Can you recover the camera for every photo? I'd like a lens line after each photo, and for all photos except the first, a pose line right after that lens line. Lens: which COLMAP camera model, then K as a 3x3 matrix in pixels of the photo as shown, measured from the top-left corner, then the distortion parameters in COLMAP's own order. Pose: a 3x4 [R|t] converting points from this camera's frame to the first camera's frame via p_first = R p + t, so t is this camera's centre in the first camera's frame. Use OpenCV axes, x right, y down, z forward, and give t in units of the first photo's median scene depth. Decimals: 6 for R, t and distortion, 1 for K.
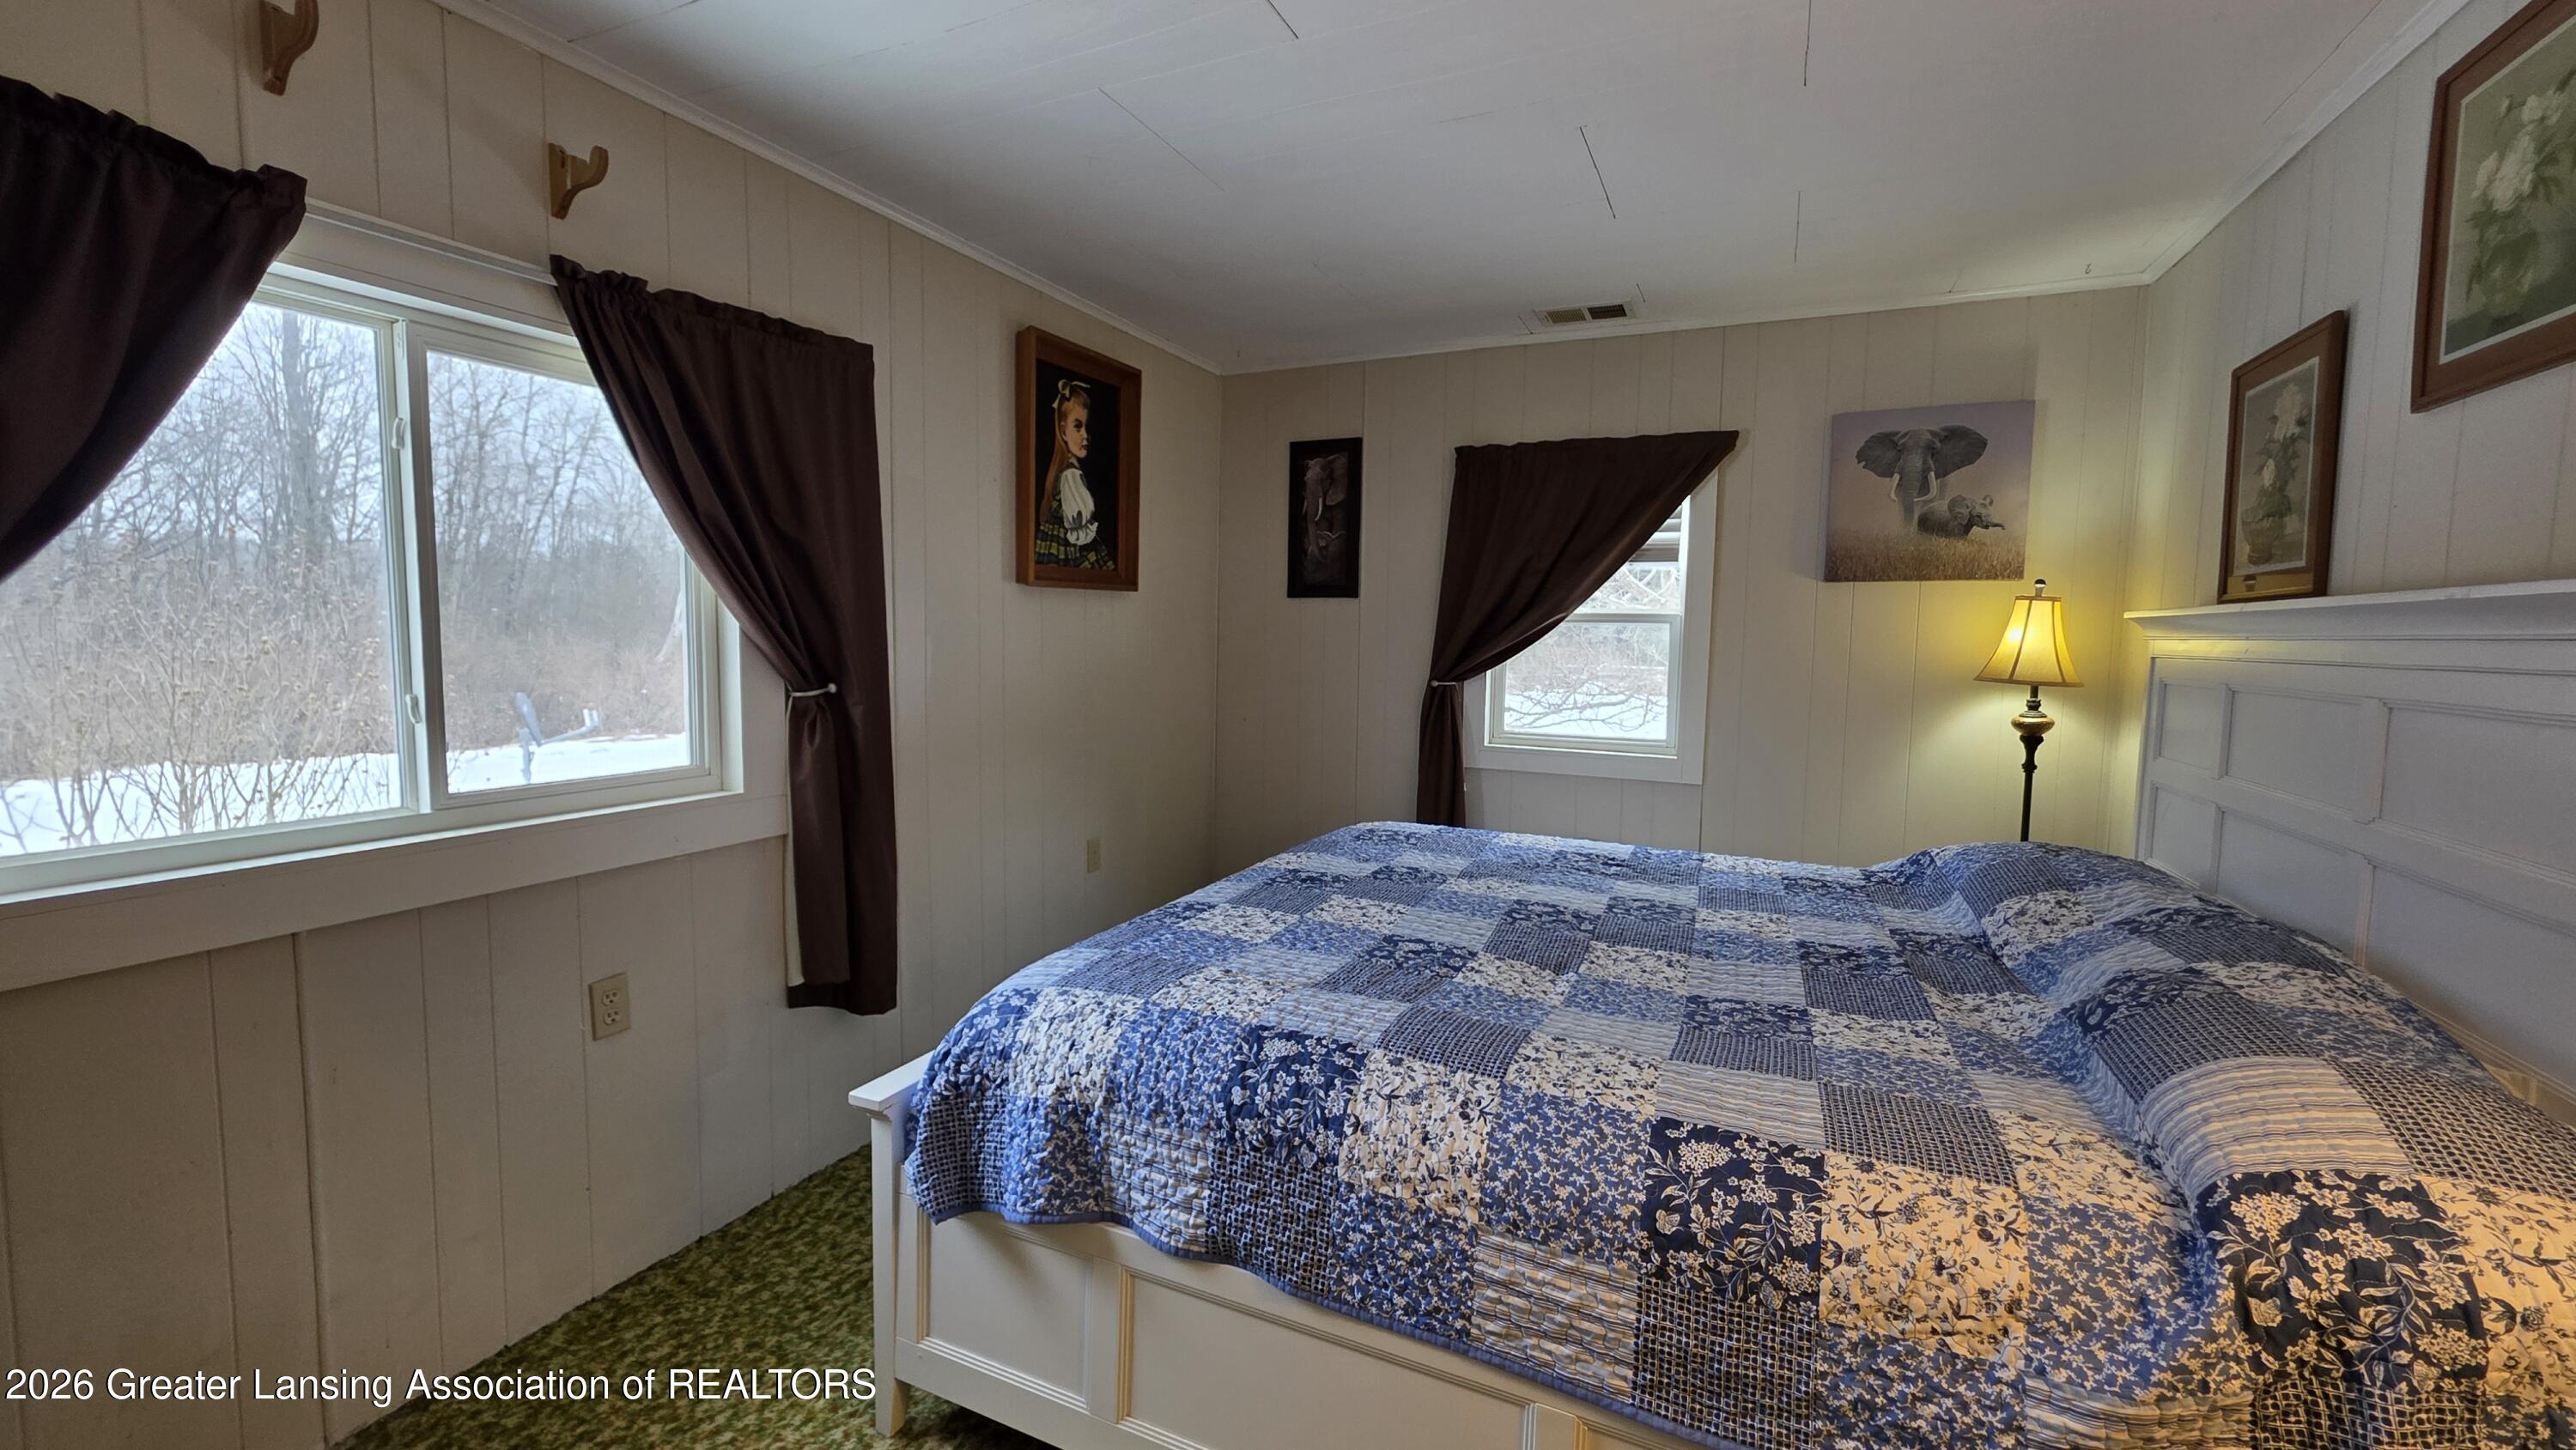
lens RADIAL K [[1038.9, 0, 1278.6], [0, 1038.9, 720.5], [0, 0, 1]] dist [-0.000386, 0.000924]
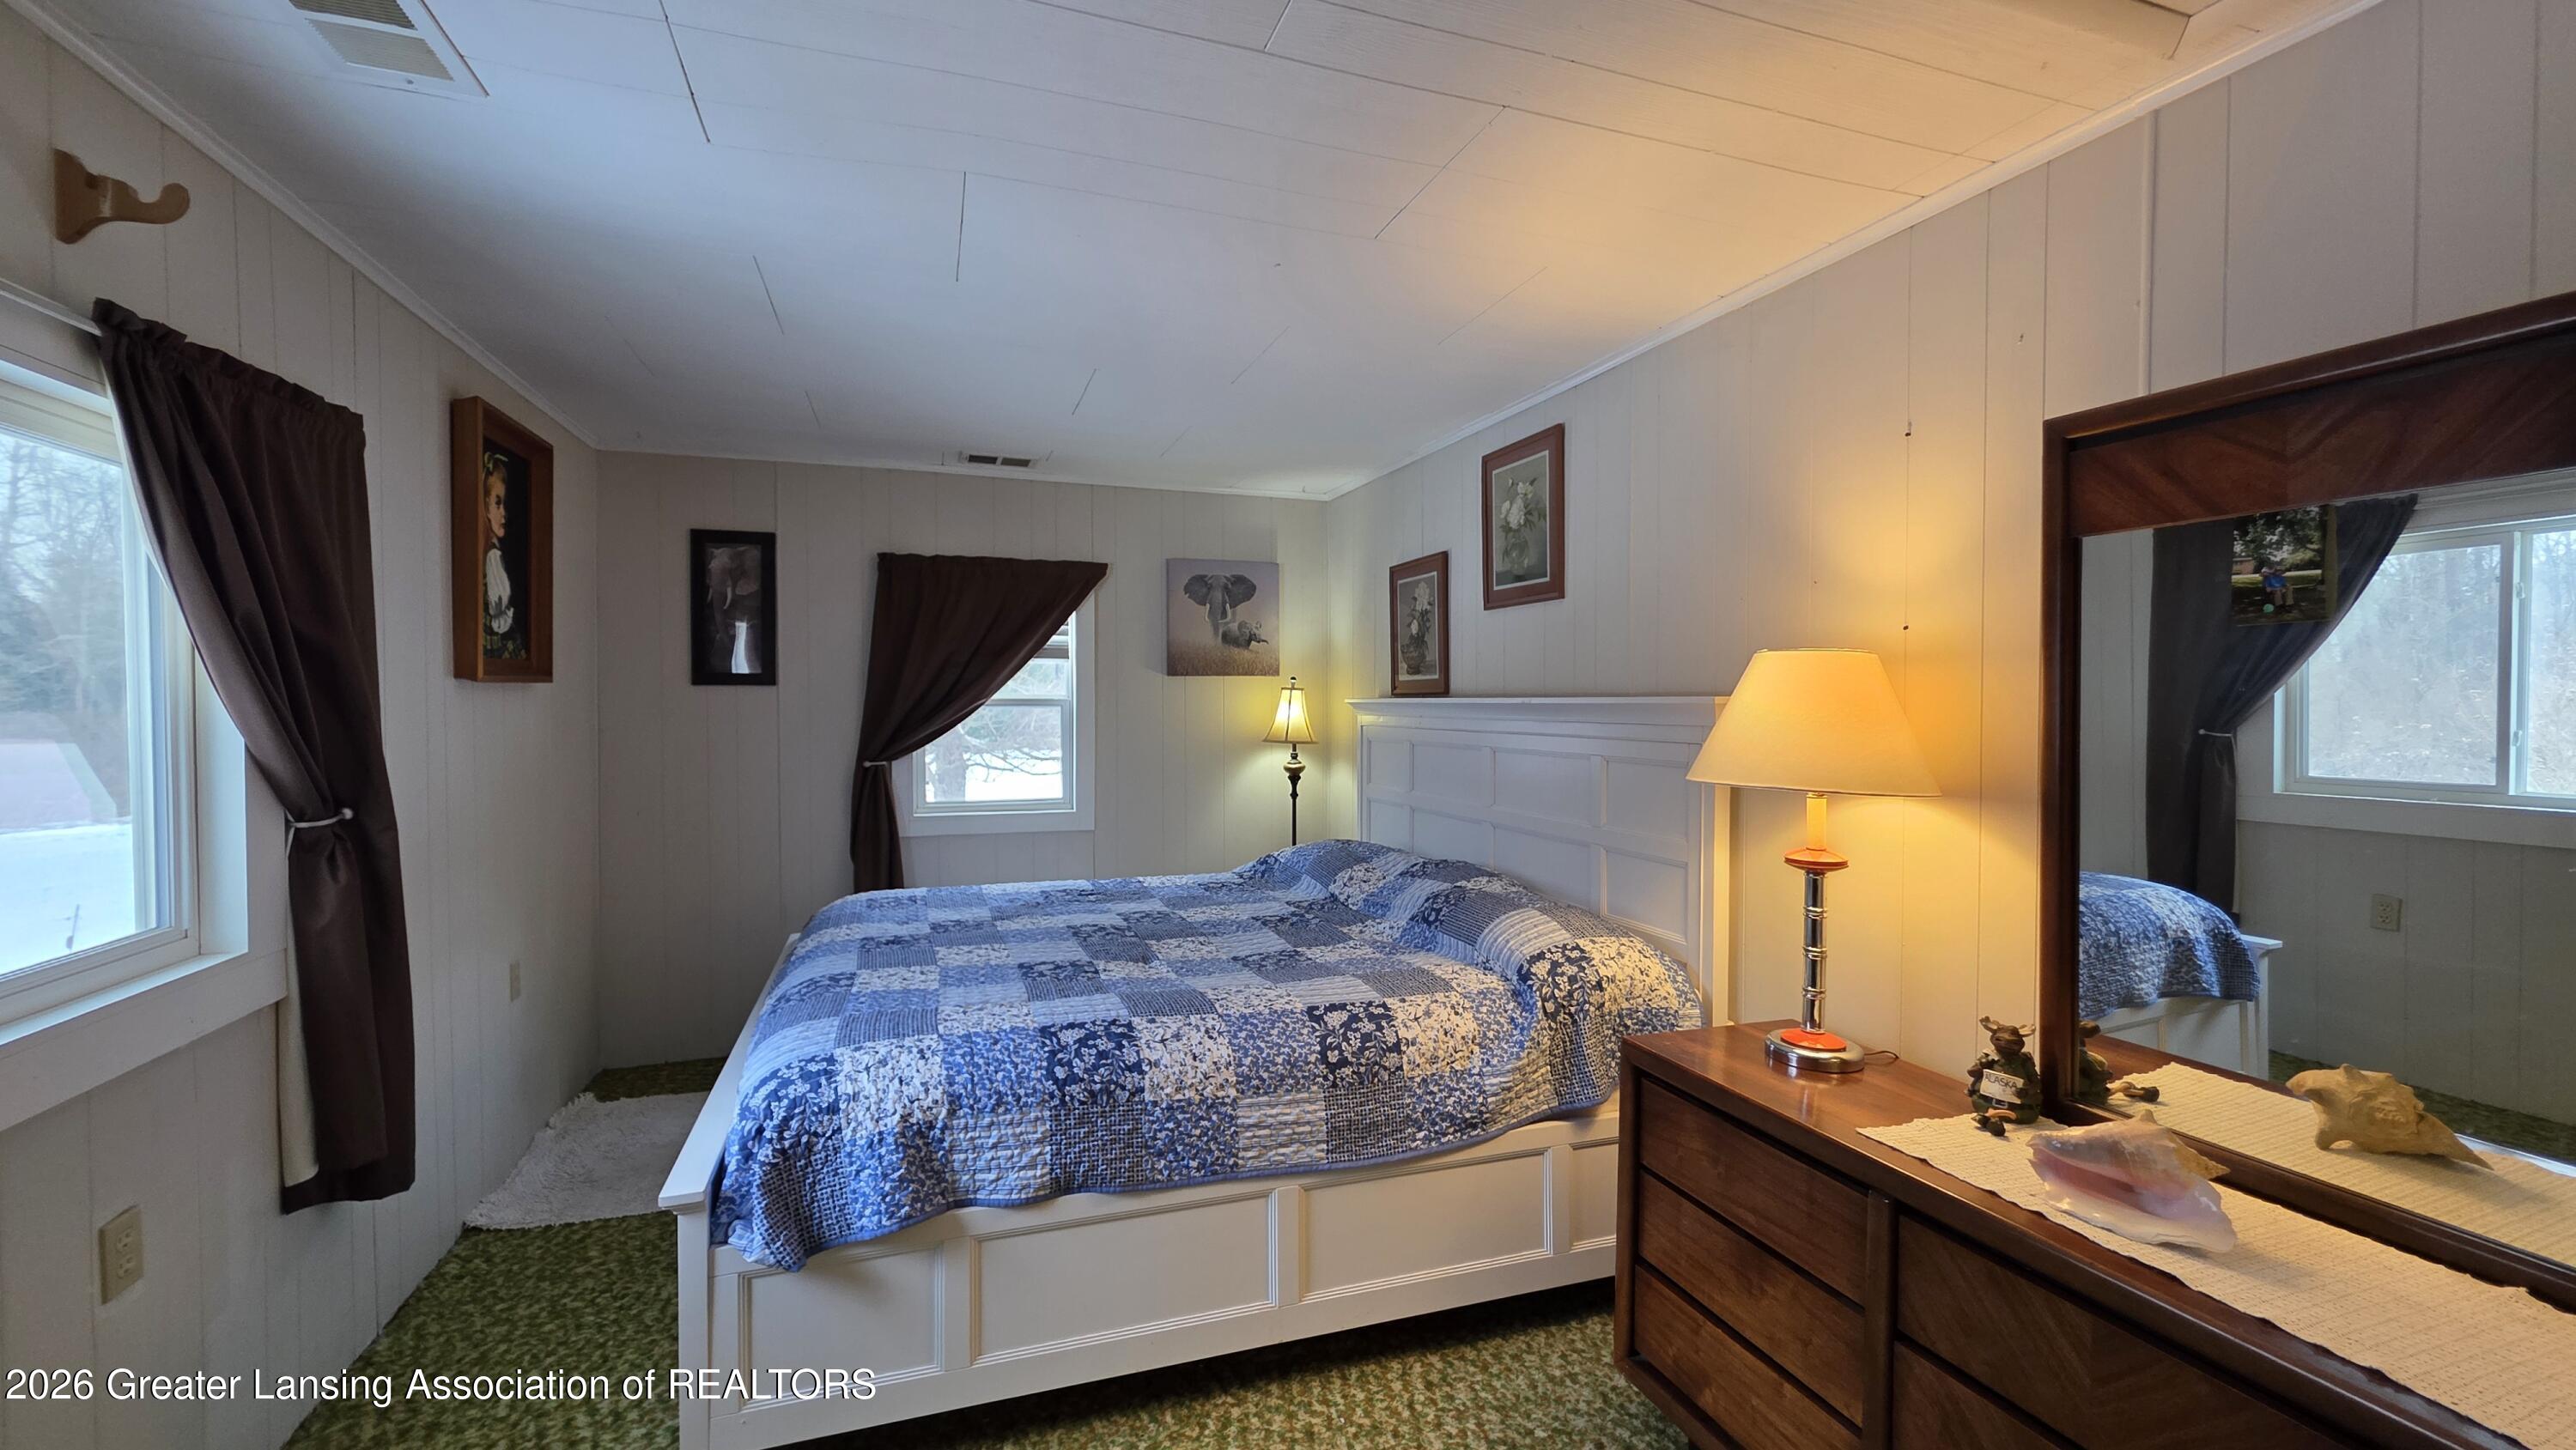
lens RADIAL K [[1038.9, 0, 1266.5], [0, 1038.9, 730.7], [0, 0, 1]] dist [-0.000386, 0.000924]
pose [[0.720485, -0.036565, 0.692506, -0.595729], [0.070497, 0.997298, -0.020687, -0.035303], [-0.689878, 0.063724, 0.721116, -0.168381]]
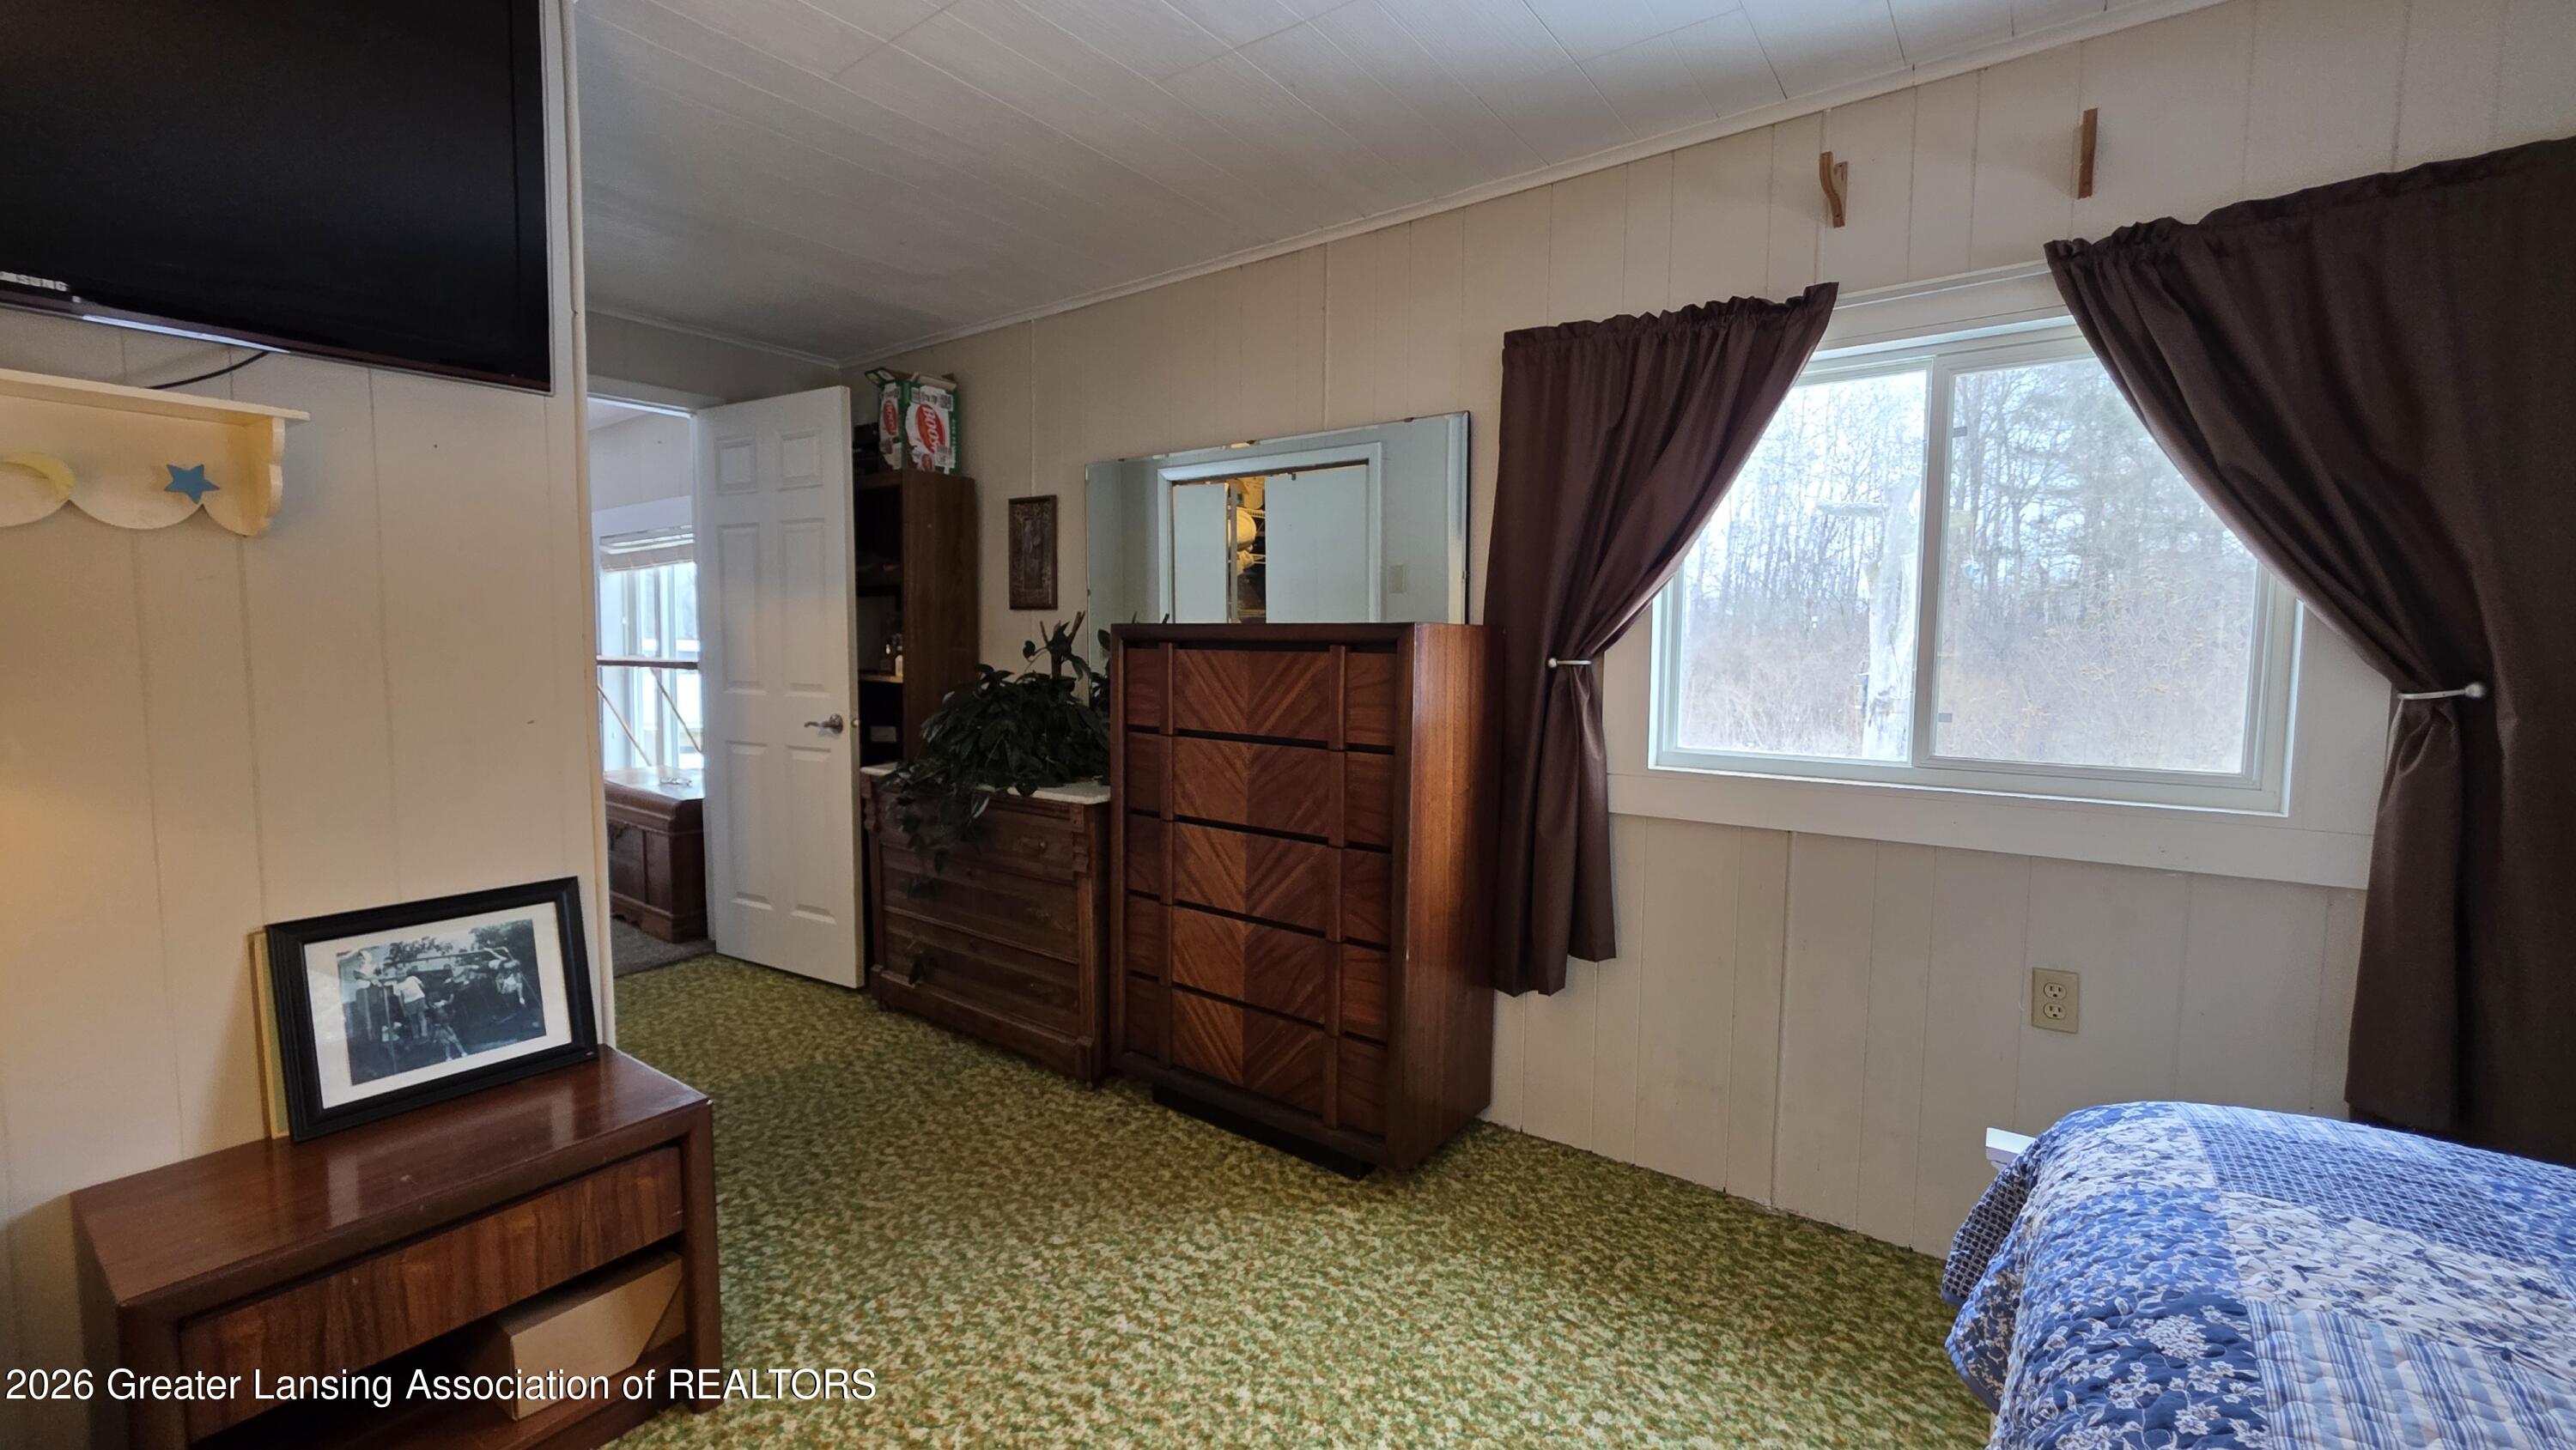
lens RADIAL K [[1038.9, 0, 1326.9], [0, 1038.9, 722.0], [0, 0, 1]] dist [-0.000386, 0.000924]
pose [[-0.176240, 0.059283, -0.982560, 0.442452], [-0.094897, 0.992512, 0.076905, 0.009450], [0.979762, 0.106795, -0.169295, 0.500688]]
